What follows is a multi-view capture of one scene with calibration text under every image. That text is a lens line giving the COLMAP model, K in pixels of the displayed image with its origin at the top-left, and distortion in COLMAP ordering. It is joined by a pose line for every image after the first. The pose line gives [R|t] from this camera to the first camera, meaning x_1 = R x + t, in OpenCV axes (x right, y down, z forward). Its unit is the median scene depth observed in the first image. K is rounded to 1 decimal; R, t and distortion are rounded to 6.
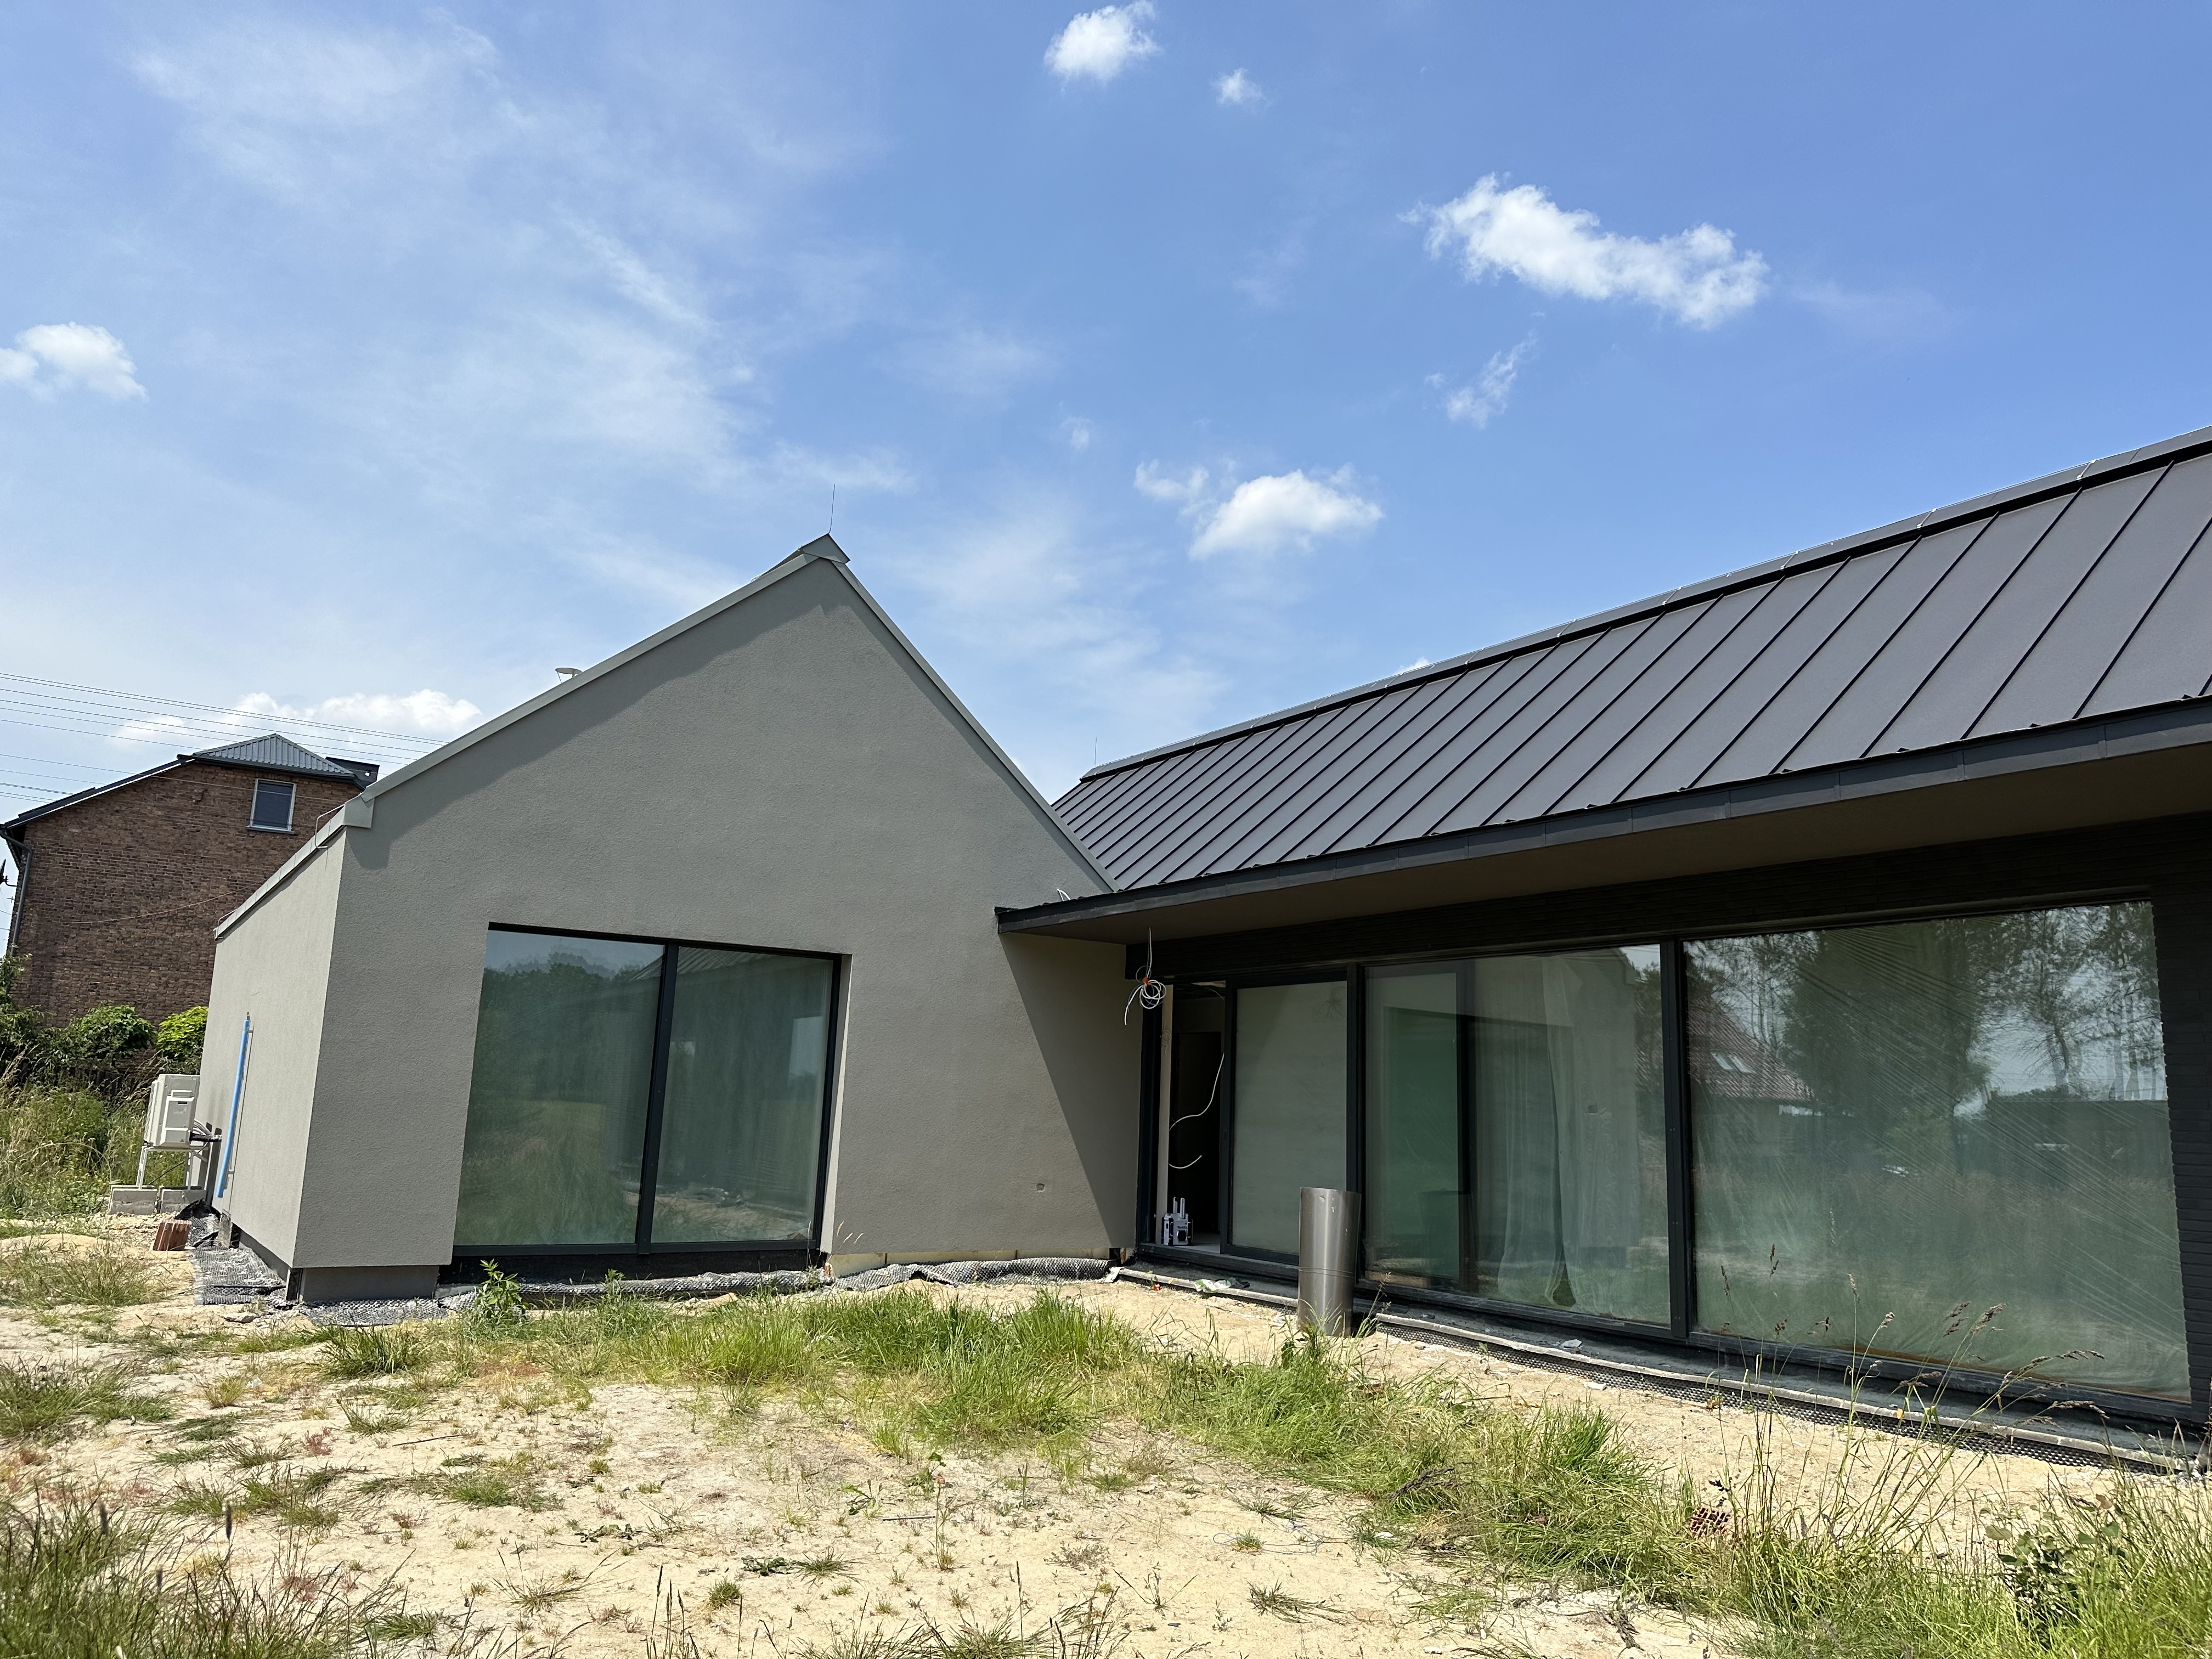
lens RADIAL K [[1529.6, 0, 1162.4], [0, 1529.6, 816.2], [0, 0, 1]] dist [0.005627, -0.054192]
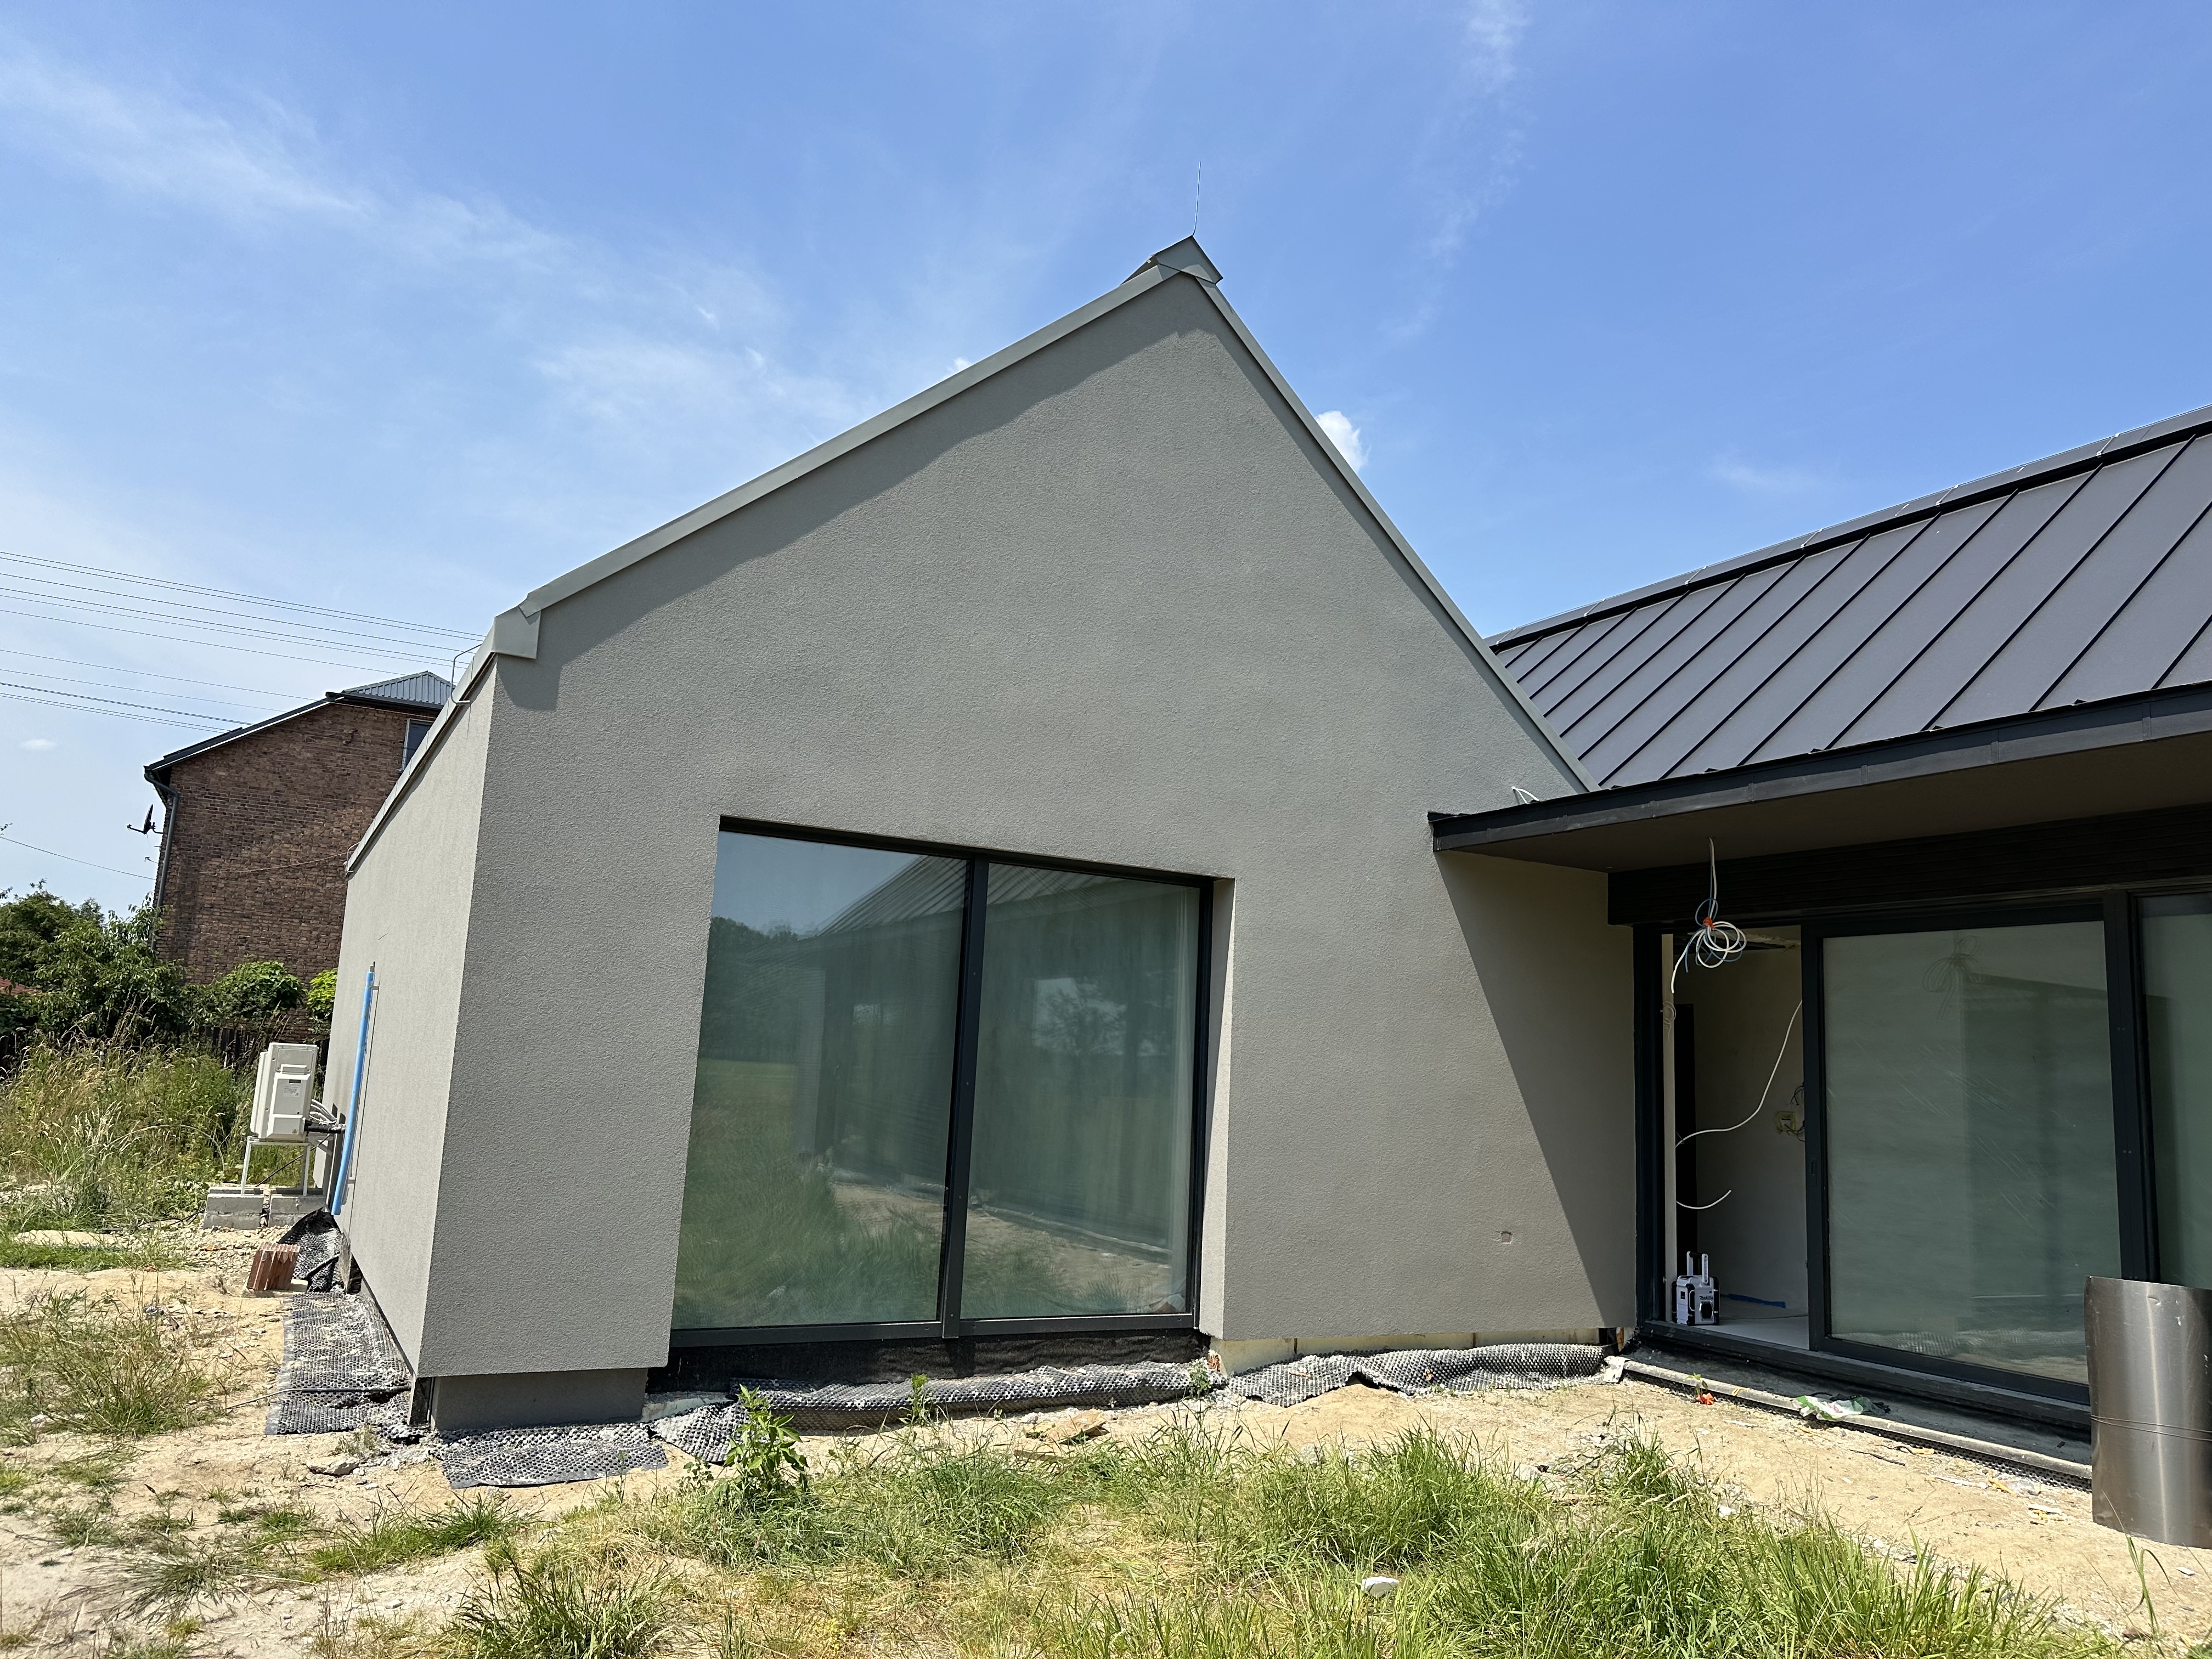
lens RADIAL K [[1548.6, 0, 1106.0], [0, 1548.6, 829.5], [0, 0, 1]] dist [-0.002771, -0.059004]
pose [[0.992874, 0.000232, -0.119172, -0.170317], [0.003239, 0.999576, 0.028932, 0.047502], [0.119128, -0.029112, 0.992452, 0.322153]]
